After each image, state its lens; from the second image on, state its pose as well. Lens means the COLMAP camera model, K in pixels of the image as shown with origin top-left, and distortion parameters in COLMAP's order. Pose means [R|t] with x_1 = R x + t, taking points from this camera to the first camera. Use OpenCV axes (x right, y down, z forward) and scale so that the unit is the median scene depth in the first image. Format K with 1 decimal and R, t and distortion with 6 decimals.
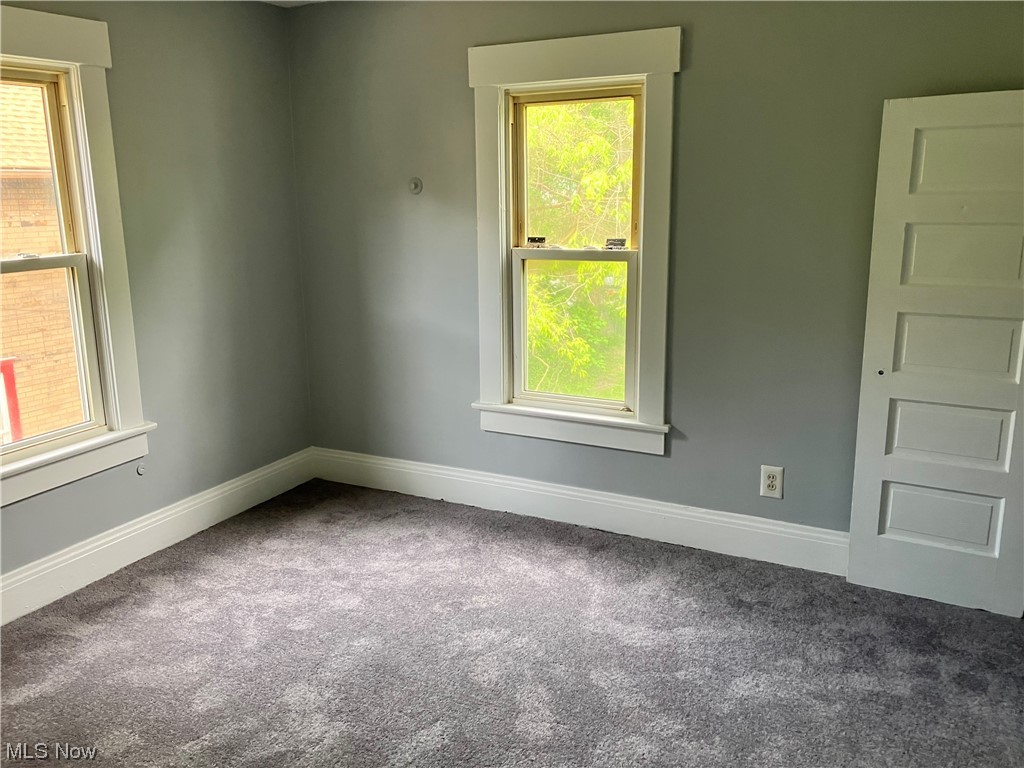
lens RADIAL K [[850.5, 0, 512.3], [0, 850.5, 376.9], [0, 0, 1]] dist [0.067211, -0.003513]
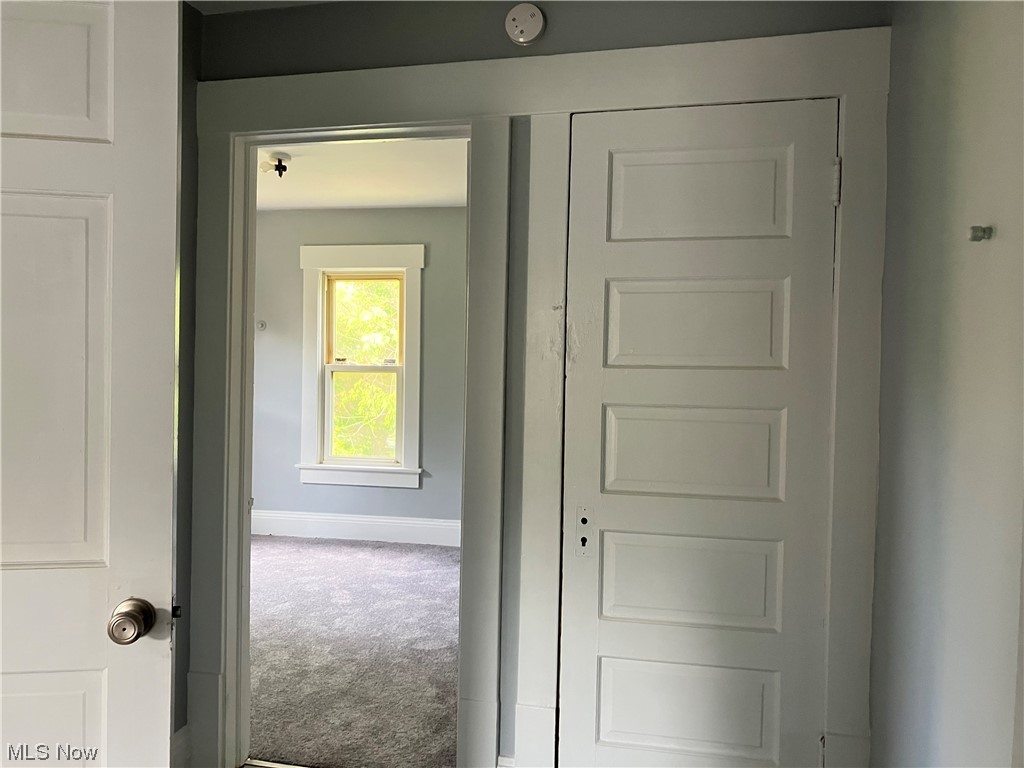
lens RADIAL K [[850.5, 0, 512.3], [0, 850.5, 376.9], [0, 0, 1]] dist [0.067211, -0.003513]
pose [[0.968561, 0.023991, 0.247615, -0.058936], [0.026383, 0.979820, -0.198135, 0.210456], [-0.247371, 0.198438, 0.948383, -0.642016]]
